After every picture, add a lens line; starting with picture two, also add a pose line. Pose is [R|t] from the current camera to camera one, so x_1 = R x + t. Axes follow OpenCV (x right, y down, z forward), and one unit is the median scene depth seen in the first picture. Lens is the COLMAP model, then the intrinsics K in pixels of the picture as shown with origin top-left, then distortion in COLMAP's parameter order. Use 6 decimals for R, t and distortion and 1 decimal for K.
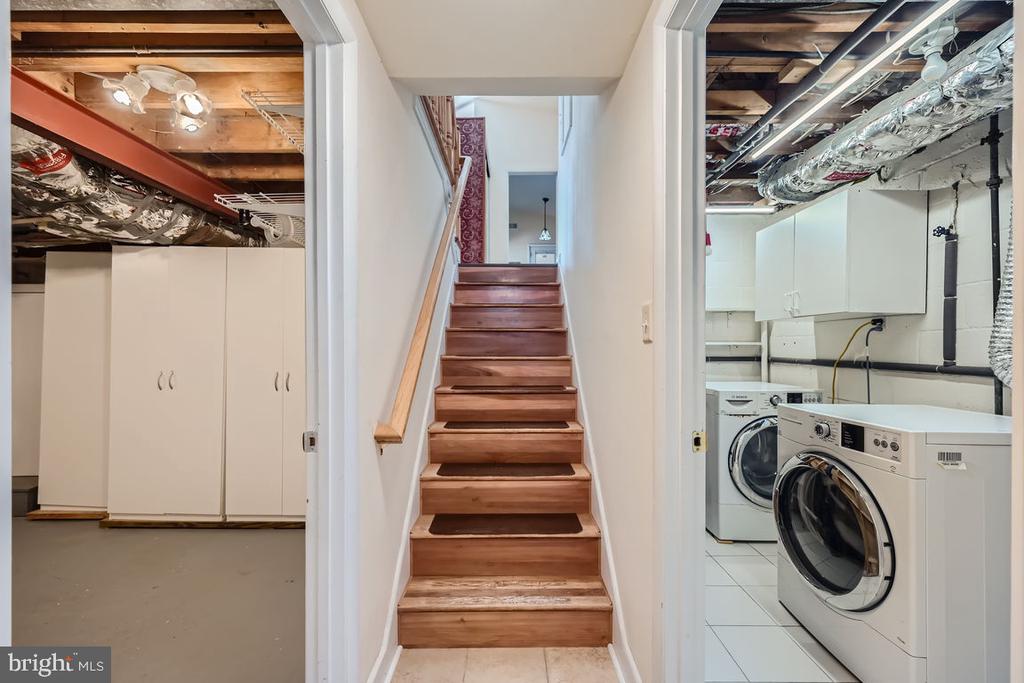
lens RADIAL K [[408.8, 0, 511.9], [0, 408.8, 346.2], [0, 0, 1]] dist [-0.000302, -0.000182]
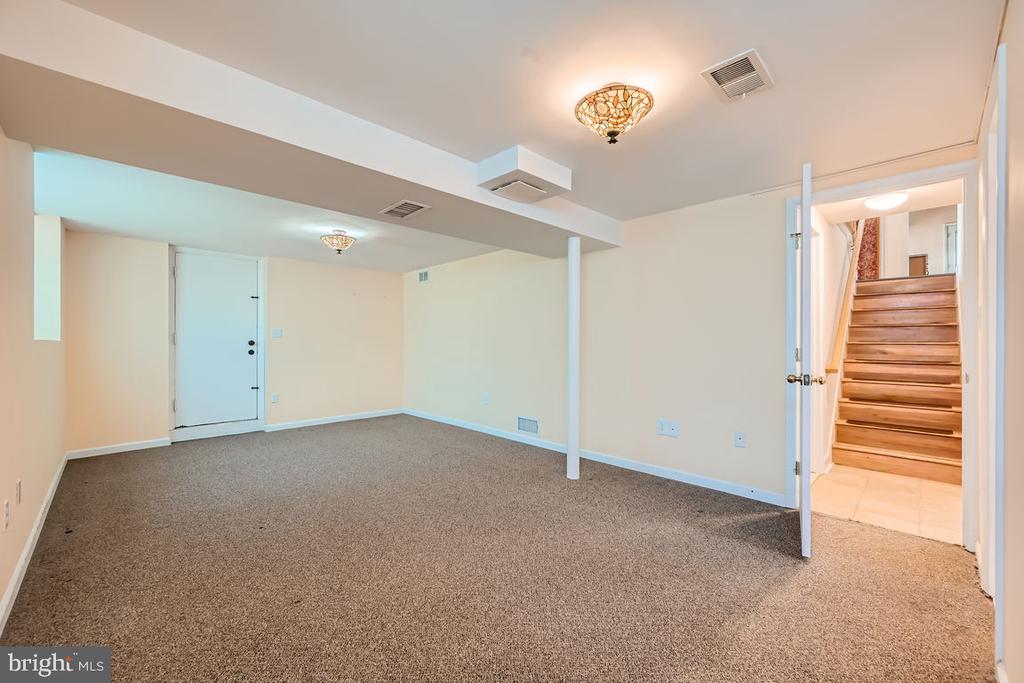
lens RADIAL K [[408.8, 0, 511.9], [0, 408.8, 346.2], [0, 0, 1]] dist [-0.000302, -0.000182]
pose [[0.700387, 0.000453, -0.713763, 0.068735], [0.005098, 0.999971, 0.005637, 0.024466], [0.713745, -0.007587, 0.700364, -1.213063]]
